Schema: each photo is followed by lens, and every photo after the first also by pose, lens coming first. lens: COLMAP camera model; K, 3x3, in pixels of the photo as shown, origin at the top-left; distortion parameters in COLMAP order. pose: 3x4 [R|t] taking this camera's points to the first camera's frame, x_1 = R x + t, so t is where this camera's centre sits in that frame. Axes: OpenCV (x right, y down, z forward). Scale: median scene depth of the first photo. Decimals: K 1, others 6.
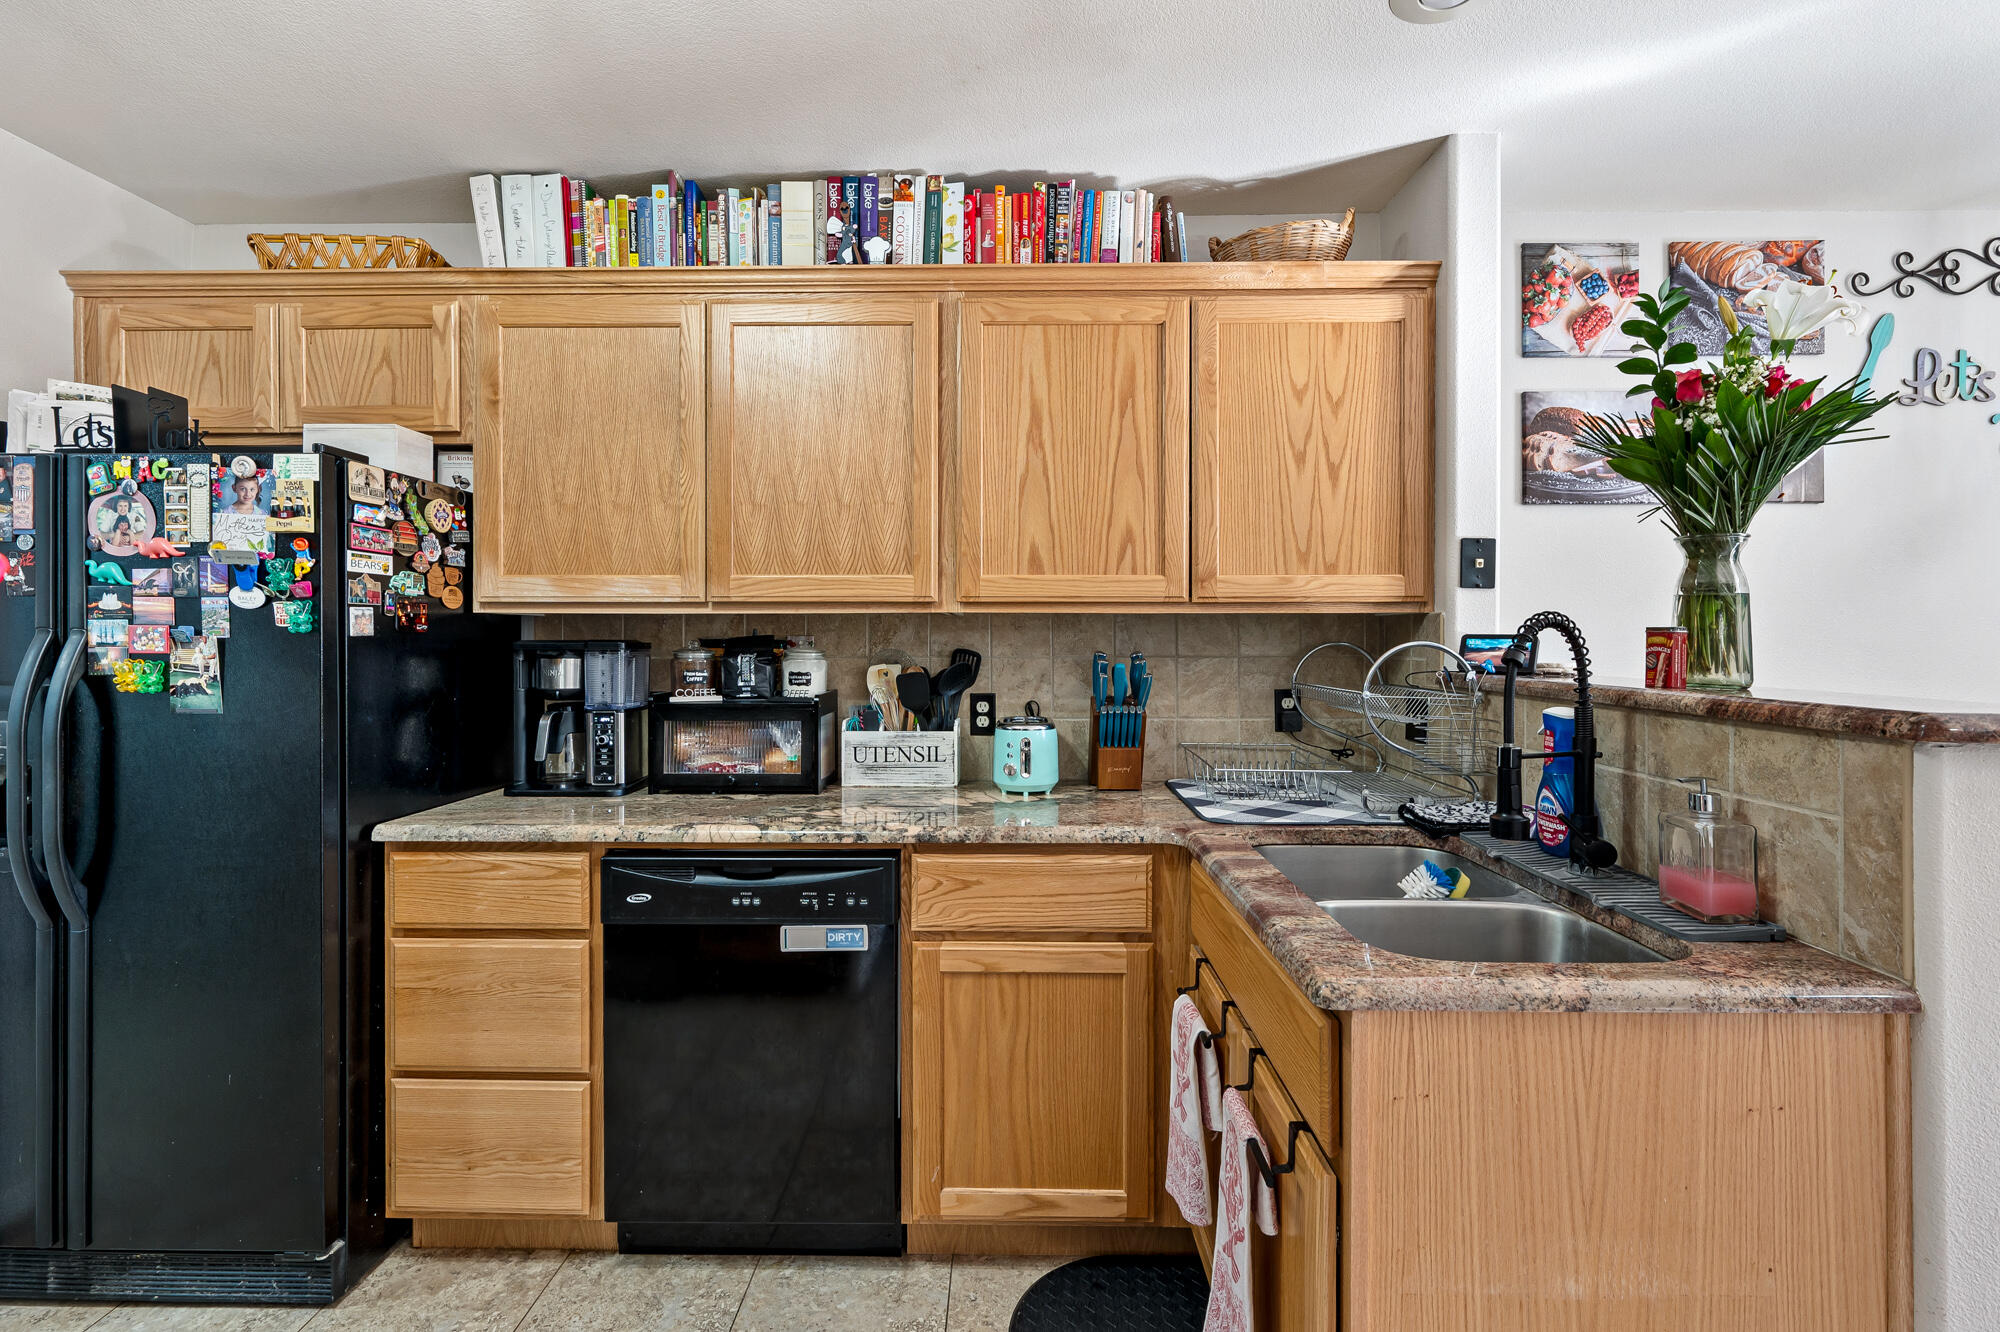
lens RADIAL K [[906.9, 0, 990.5], [0, 906.9, 646.6], [0, 0, 1]] dist [-0.003191, 0.000620]
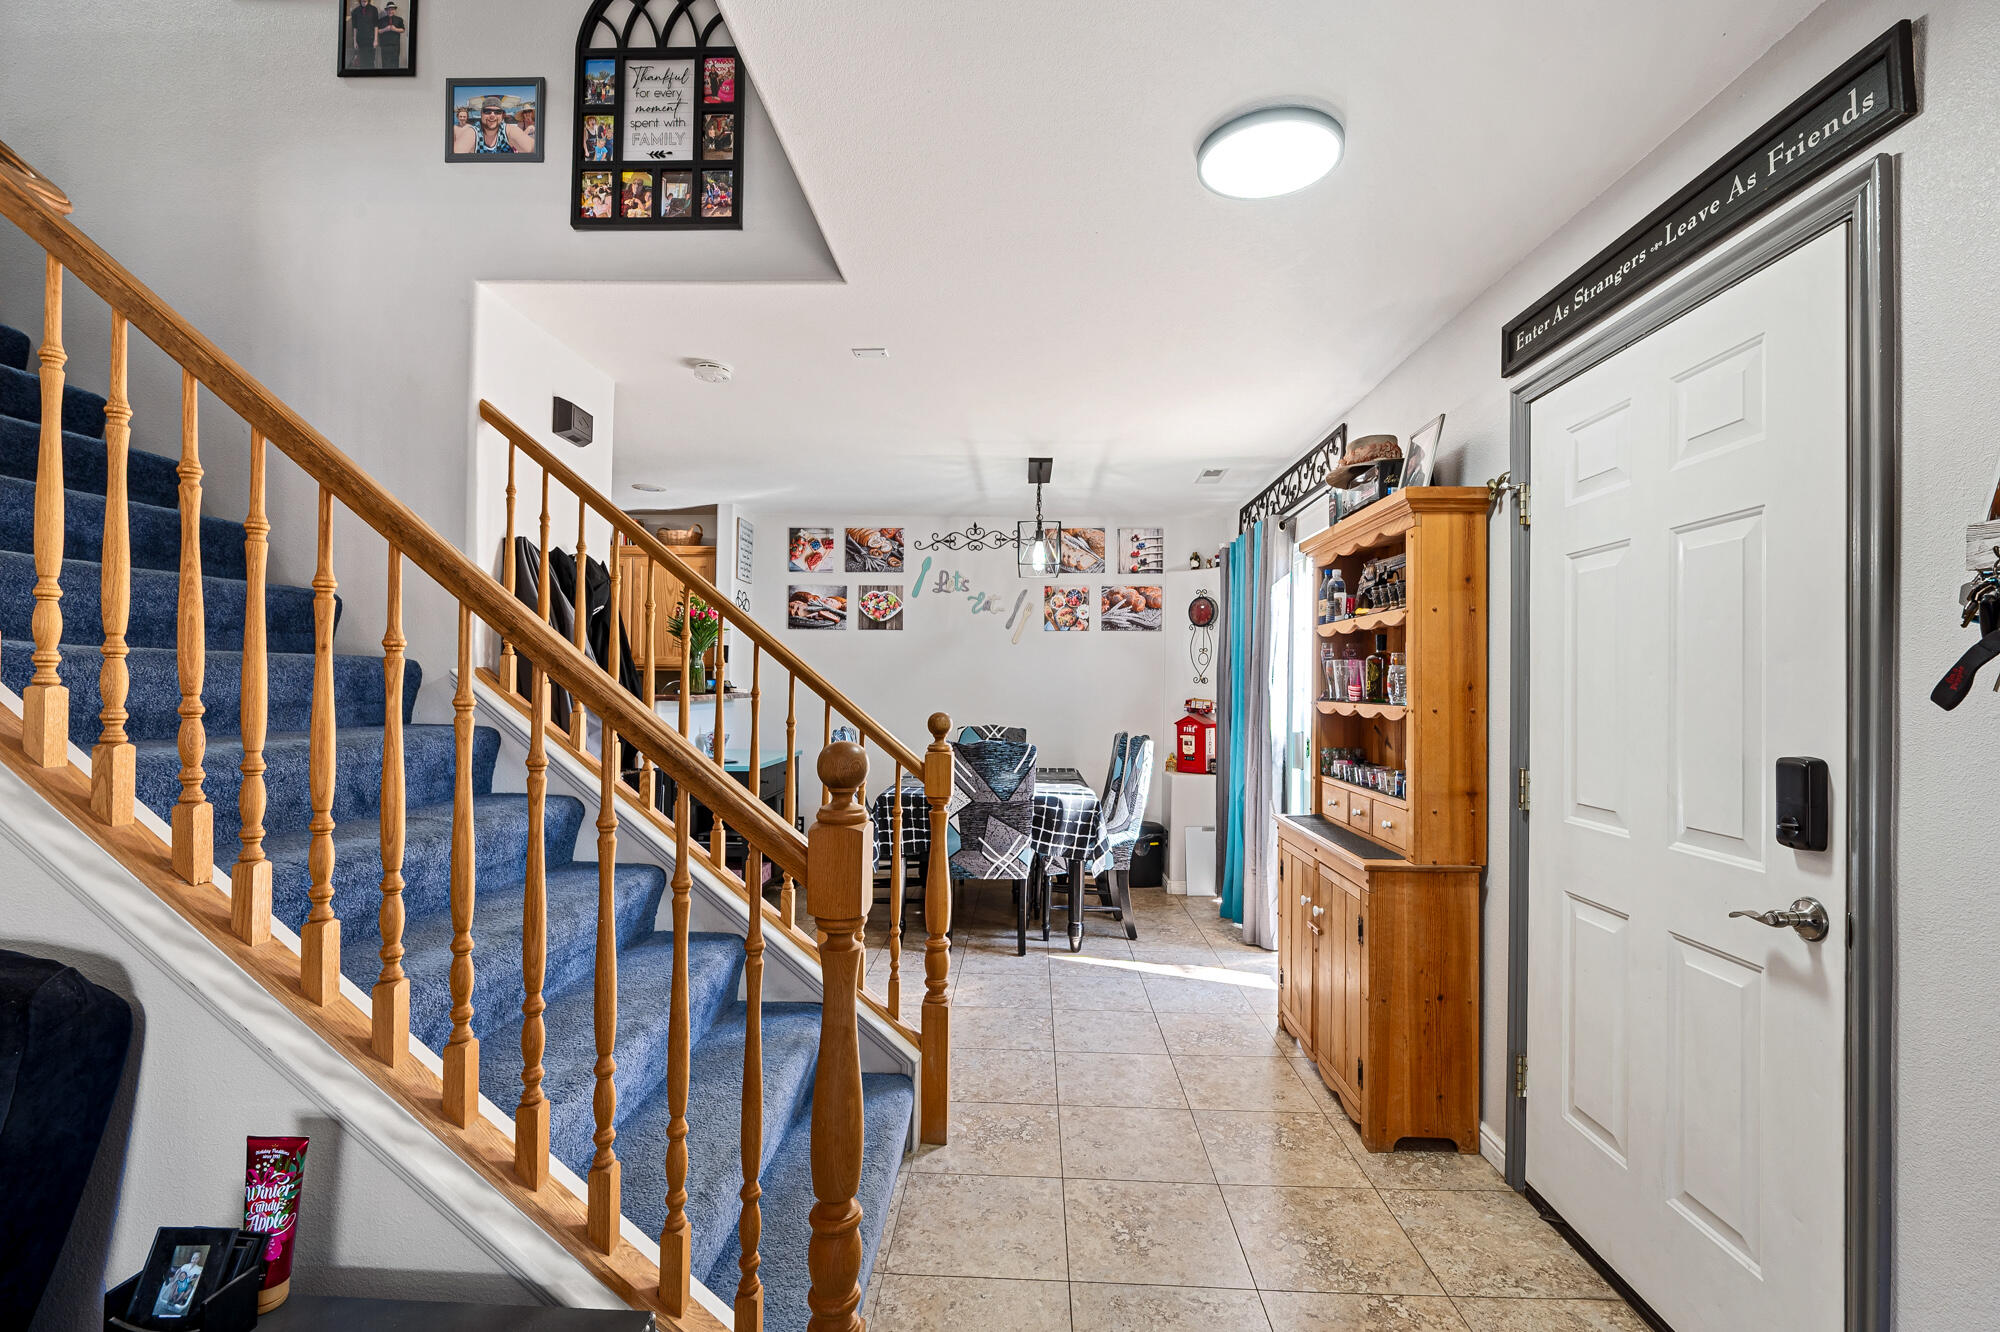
lens RADIAL K [[906.9, 0, 998.0], [0, 906.9, 680.8], [0, 0, 1]] dist [-0.003191, 0.000620]
pose [[0.999683, 0.015038, -0.020181, 1.385734], [-0.015260, 0.999824, -0.010900, 0.010826], [0.020014, 0.011204, 0.999737, -1.748156]]
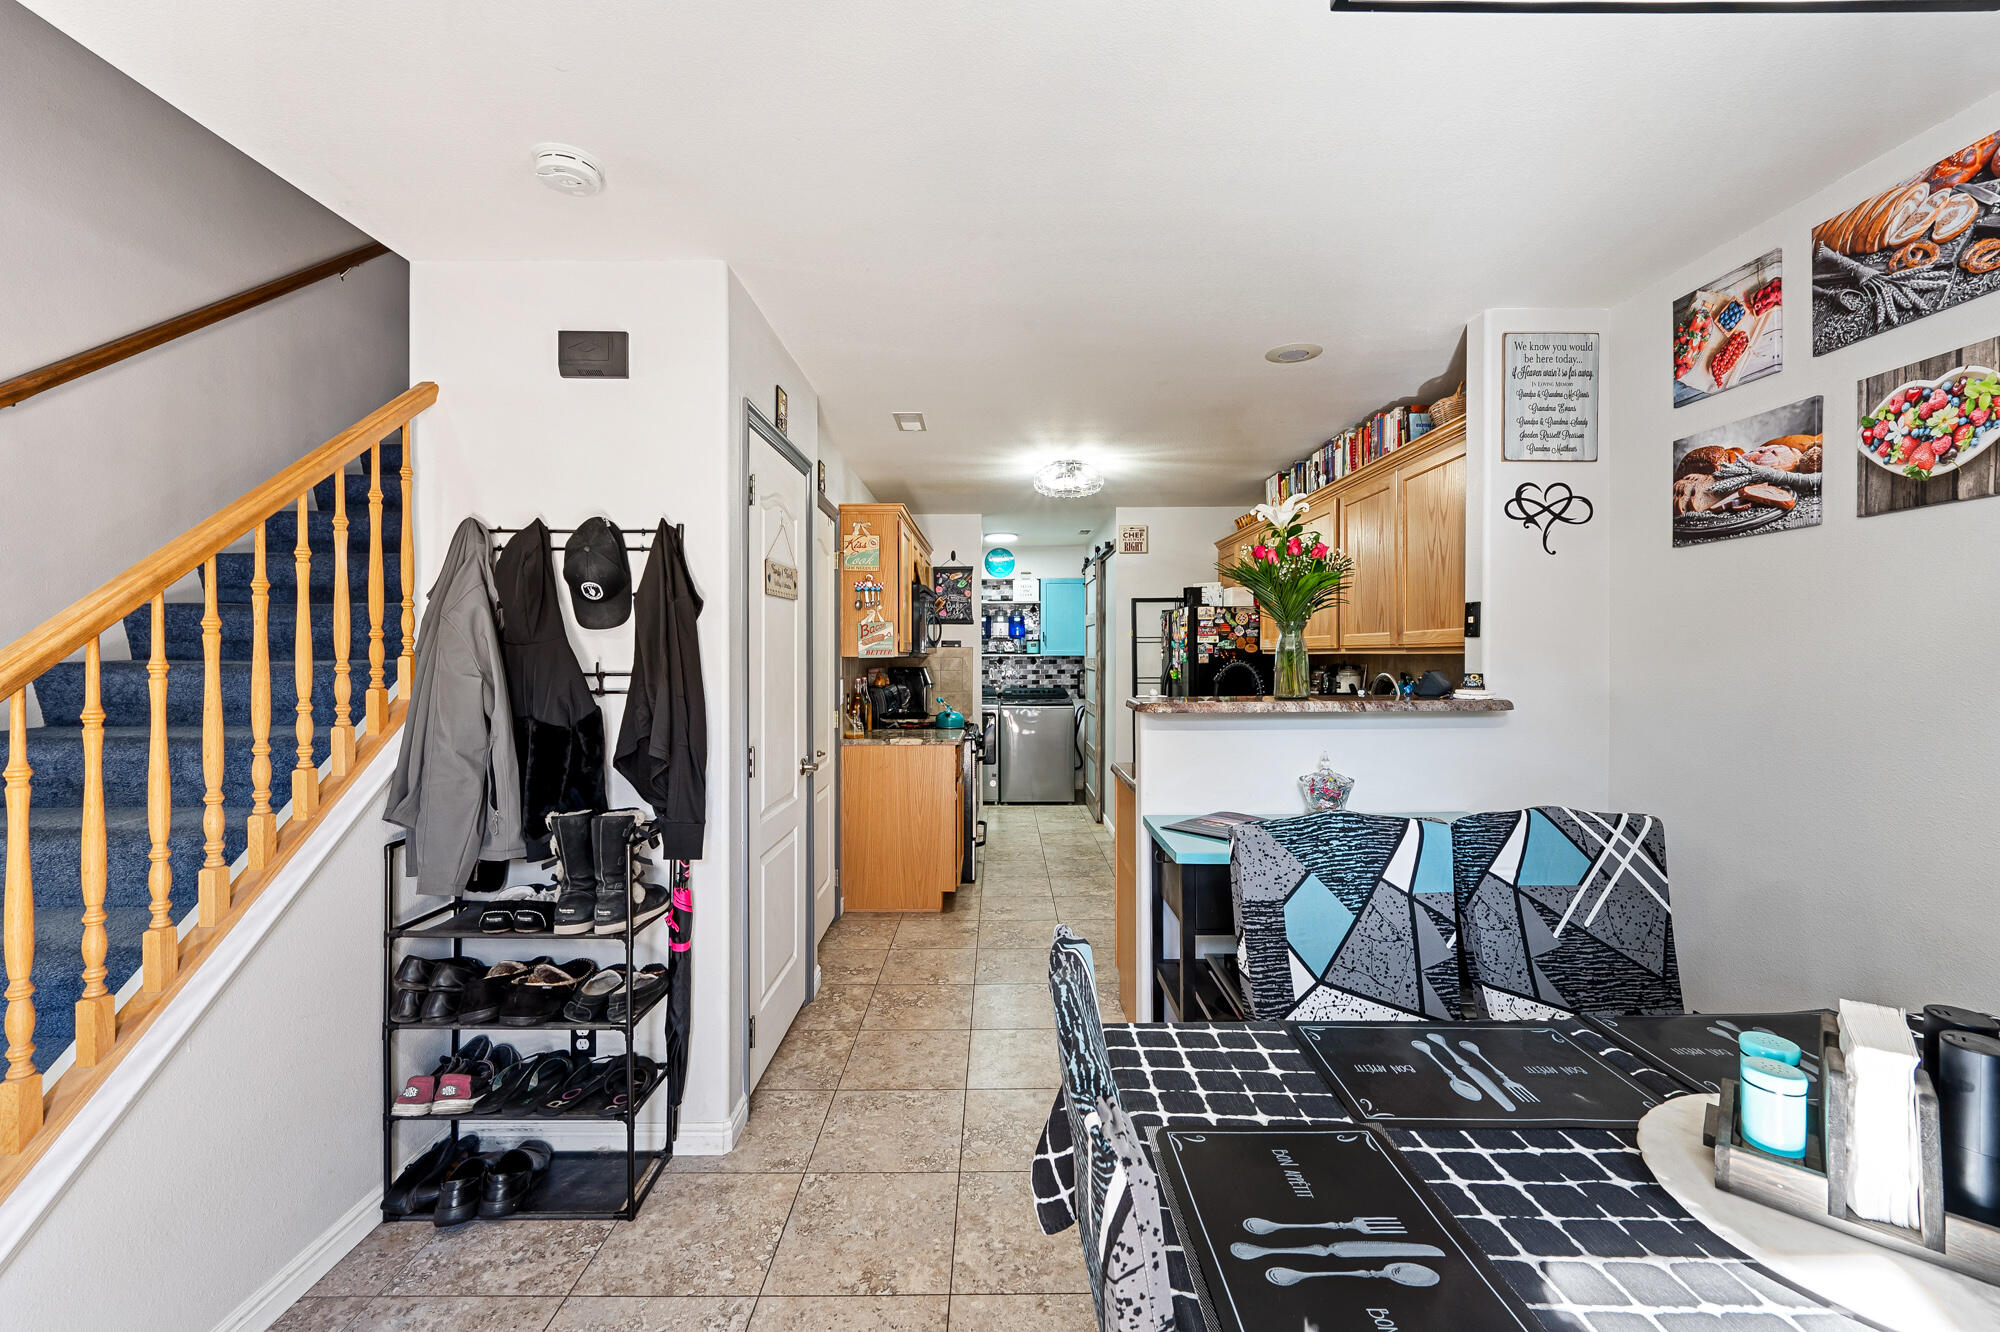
lens RADIAL K [[800.0, 0, 1017.6], [0, 800.0, 662.3], [0, 0, 1]] dist [-0.003085, -0.000214]
pose [[0.043365, 0.009069, -0.999018, 1.668693], [-0.004526, 0.999950, 0.008881, -0.030391], [0.999049, 0.004136, 0.043404, 0.214670]]
